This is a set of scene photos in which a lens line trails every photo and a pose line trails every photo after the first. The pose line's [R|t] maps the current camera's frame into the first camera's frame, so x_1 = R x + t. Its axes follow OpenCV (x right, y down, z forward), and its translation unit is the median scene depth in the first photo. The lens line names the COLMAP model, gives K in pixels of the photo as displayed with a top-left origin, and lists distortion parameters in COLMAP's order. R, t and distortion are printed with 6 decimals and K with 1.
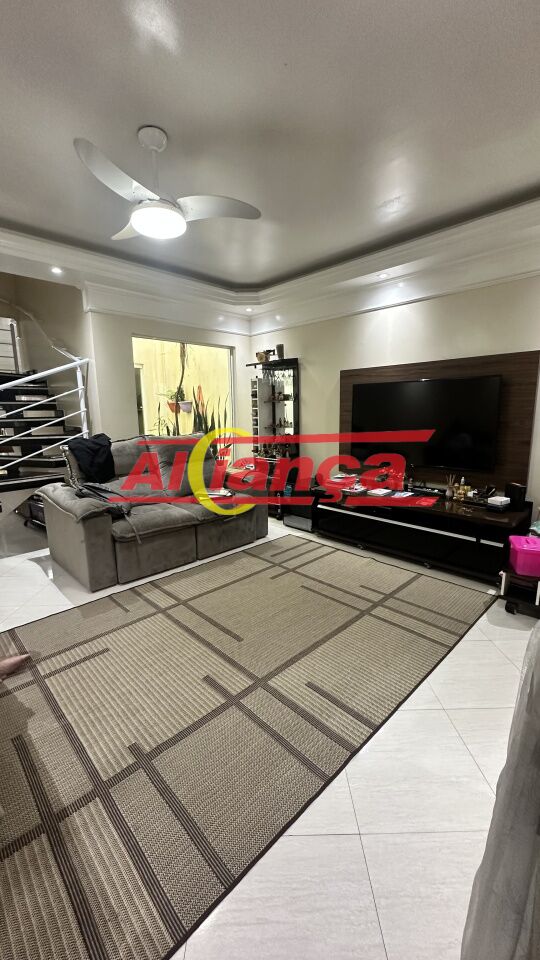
lens RADIAL K [[385.0, 0, 268.9], [0, 385.0, 480.3], [0, 0, 1]] dist [-0.001513, 0.001315]
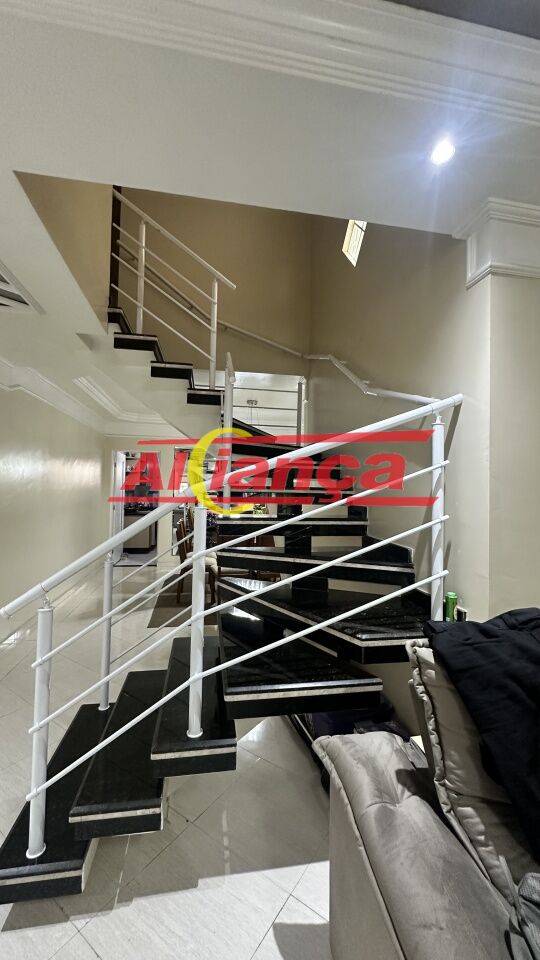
lens RADIAL K [[385.0, 0, 269.4], [0, 385.0, 477.4], [0, 0, 1]] dist [-0.001513, 0.001315]
pose [[0.817628, 0.010554, -0.575651, -0.505413], [-0.140375, 0.973313, -0.181539, -0.162436], [0.558373, 0.229238, 0.797289, 0.734443]]
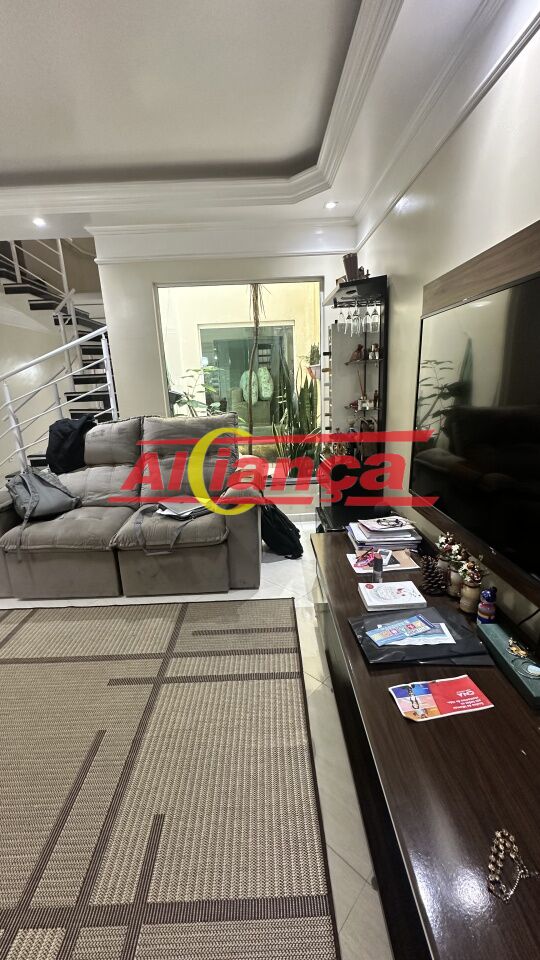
lens RADIAL K [[385.0, 0, 271.5], [0, 385.0, 480.1], [0, 0, 1]] dist [-0.001513, 0.001315]
pose [[0.724828, 0.164025, -0.669118, 0.524018], [-0.096733, 0.985853, 0.136882, -0.151042], [0.682105, -0.034490, 0.730441, 0.749517]]
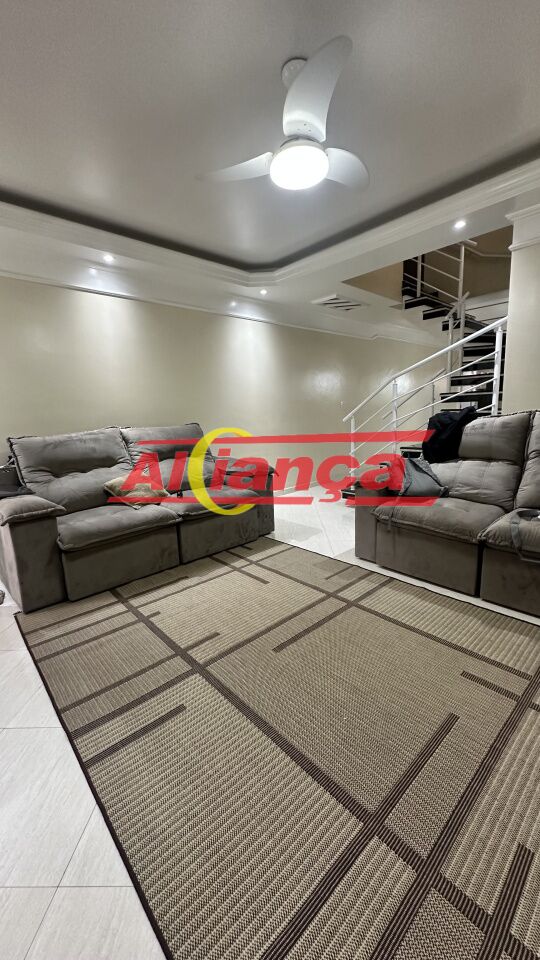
lens RADIAL K [[385.0, 0, 268.4], [0, 385.0, 479.4], [0, 0, 1]] dist [-0.001513, 0.001315]
pose [[-0.036782, 0.194021, -0.980308, 0.497434], [-0.142644, 0.969907, 0.197315, -0.080230], [0.989090, 0.147093, -0.007999, 0.688444]]
